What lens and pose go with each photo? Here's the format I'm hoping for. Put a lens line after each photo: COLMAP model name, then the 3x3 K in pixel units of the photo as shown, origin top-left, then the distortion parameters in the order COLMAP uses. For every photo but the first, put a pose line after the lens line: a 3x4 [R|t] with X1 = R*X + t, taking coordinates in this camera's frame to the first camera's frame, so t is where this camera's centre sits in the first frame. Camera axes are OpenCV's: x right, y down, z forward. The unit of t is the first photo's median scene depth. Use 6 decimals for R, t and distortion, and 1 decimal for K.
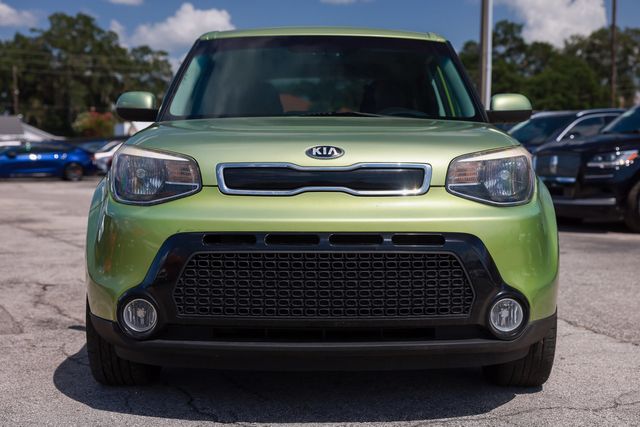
lens RADIAL K [[1040.3, 0, 320.1], [0, 1040.3, 215.5], [0, 0, 1]] dist [0.114836, 0.000000]
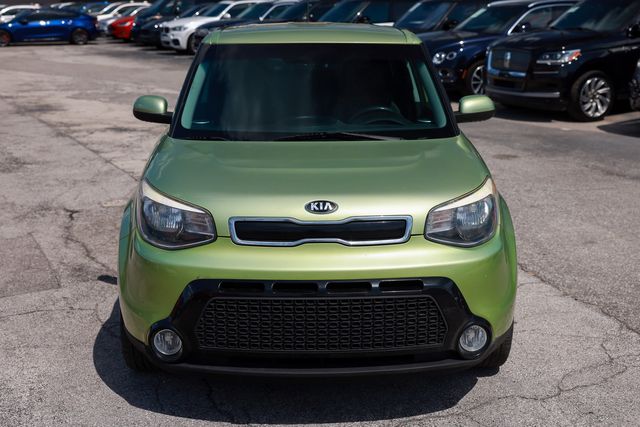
lens RADIAL K [[910.7, 0, 305.3], [0, 910.7, 203.3], [0, 0, 1]] dist [0.039527, 0.000000]
pose [[0.999921, -0.009766, 0.007917, -0.021189], [0.008360, 0.986837, 0.161504, -0.226415], [-0.009390, -0.161425, 0.986840, -0.007961]]
